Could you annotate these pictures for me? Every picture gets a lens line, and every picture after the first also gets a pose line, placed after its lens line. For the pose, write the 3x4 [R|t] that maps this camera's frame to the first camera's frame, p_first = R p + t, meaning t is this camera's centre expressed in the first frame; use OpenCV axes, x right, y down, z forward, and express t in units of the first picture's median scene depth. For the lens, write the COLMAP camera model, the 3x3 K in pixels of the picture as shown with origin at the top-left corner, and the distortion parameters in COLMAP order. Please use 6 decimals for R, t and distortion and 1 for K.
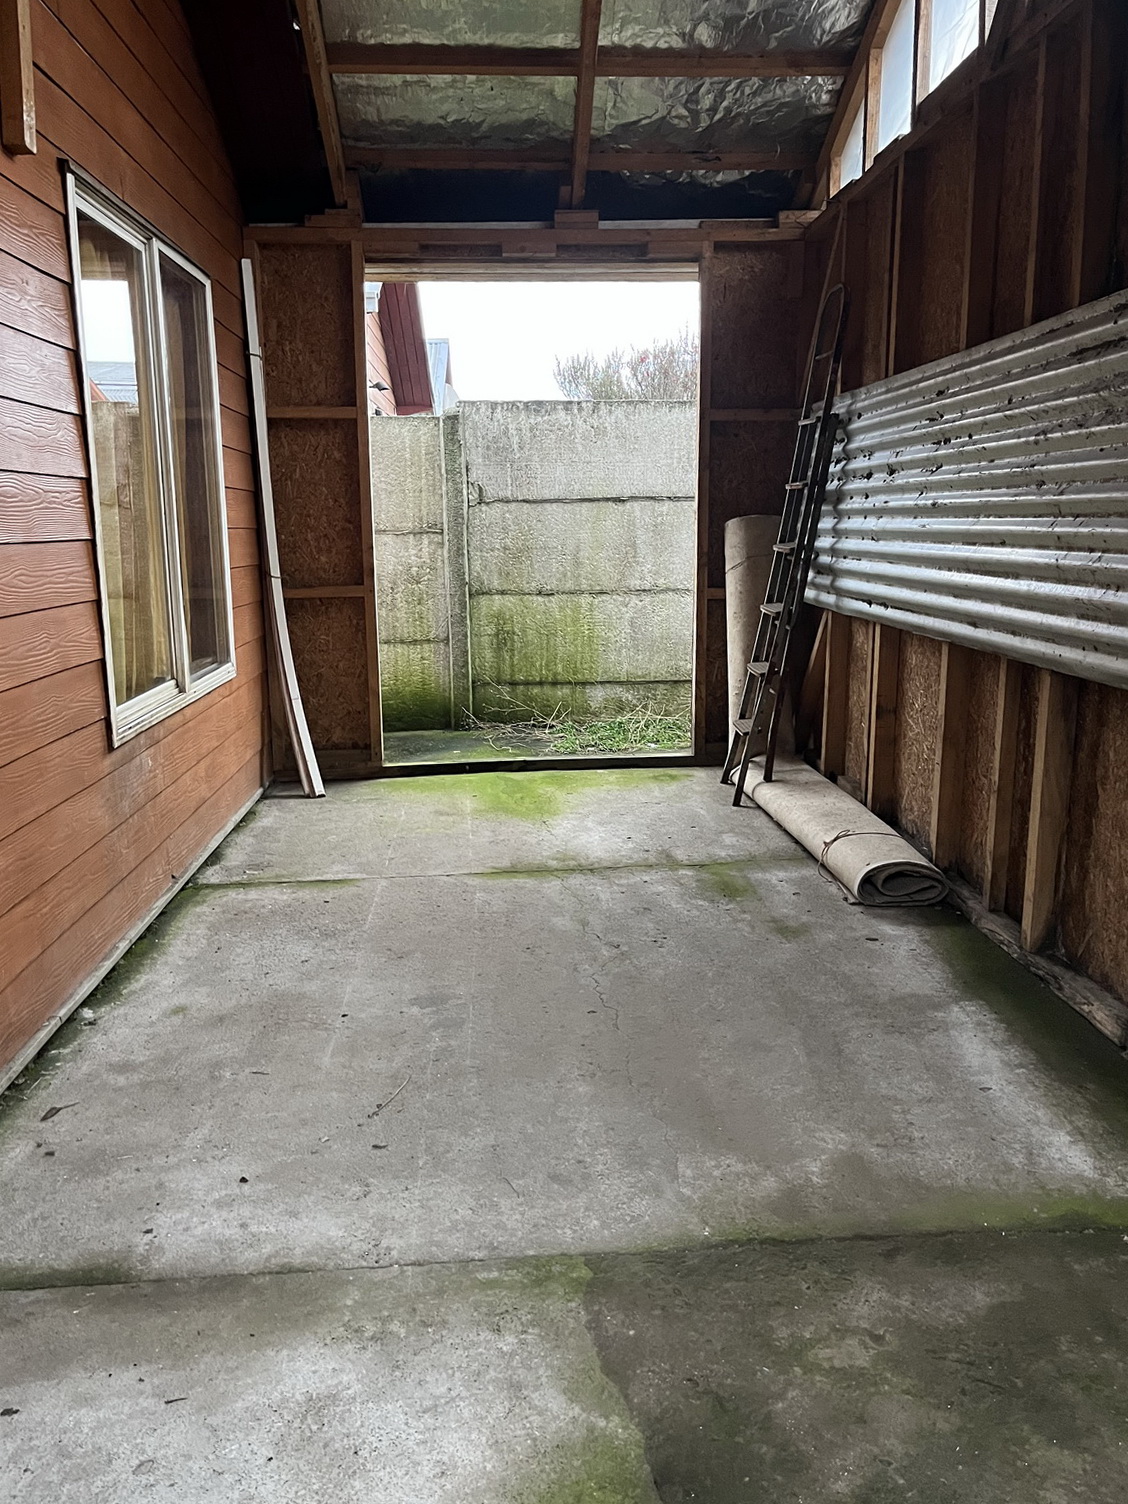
lens RADIAL K [[1175.7, 0, 564.0], [0, 1175.7, 752.0], [0, 0, 1]] dist [0.060365, -0.070951]
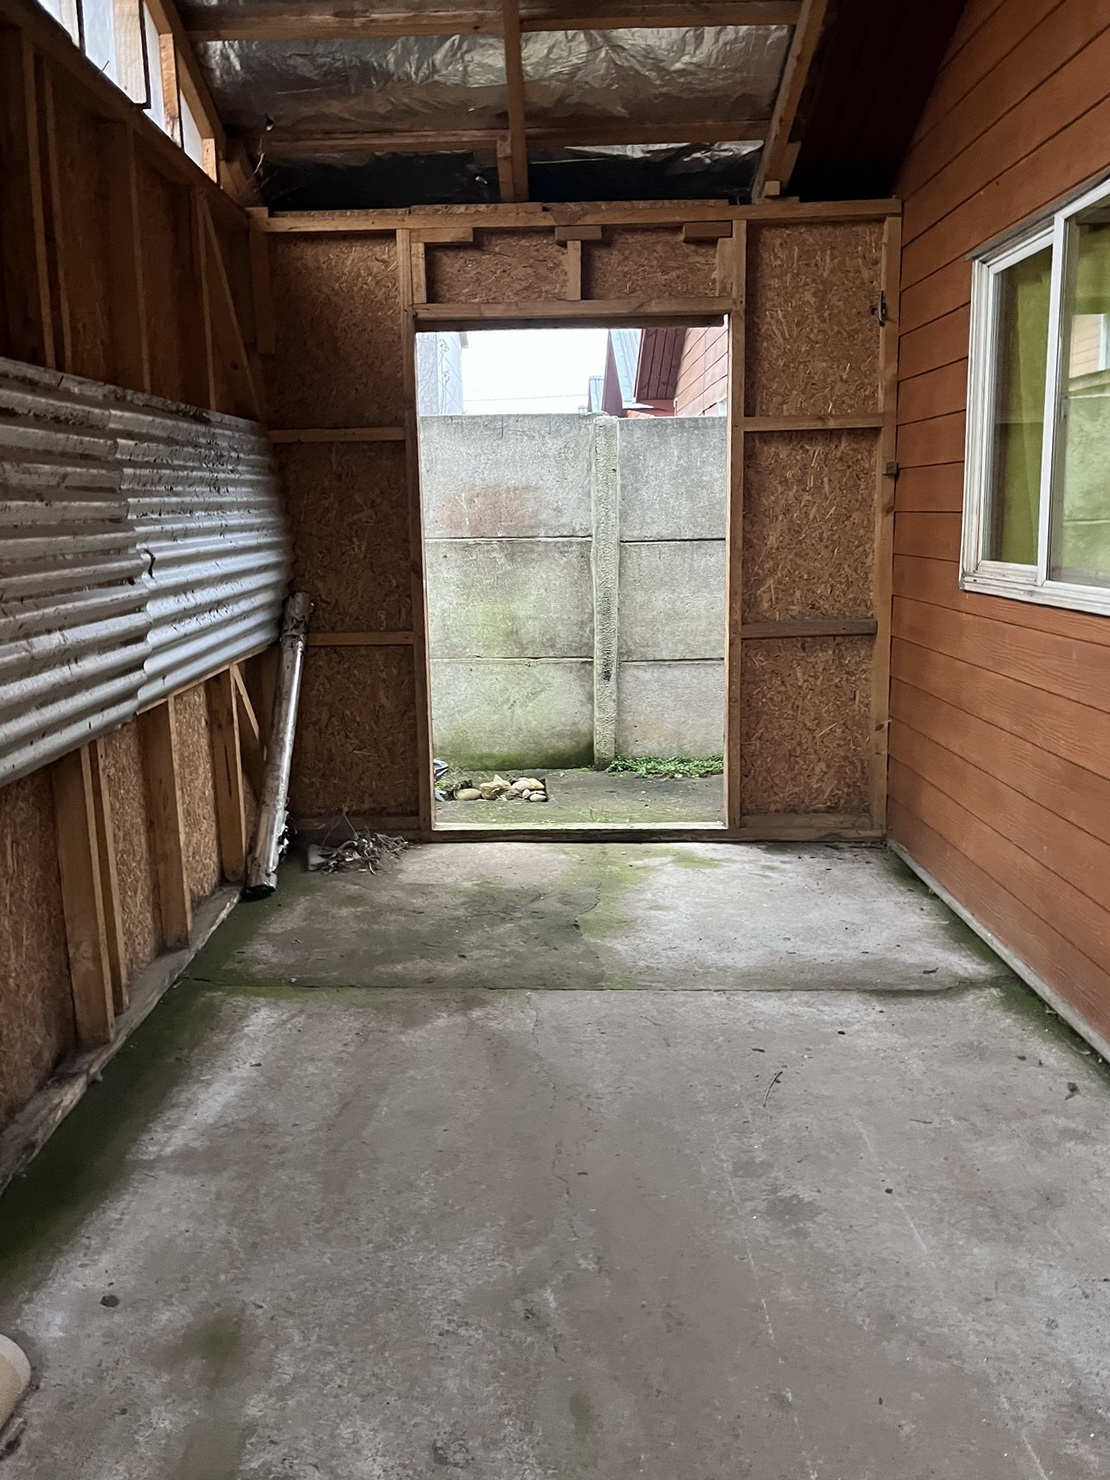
lens RADIAL K [[1157.0, 0, 555.0], [0, 1157.0, 740.0], [0, 0, 1]] dist [0.060365, -0.070951]
pose [[-0.998567, 0.017089, 0.050719, -0.004002], [0.035210, 0.923455, 0.382087, -0.431156], [-0.040308, 0.383325, -0.922734, 1.875368]]
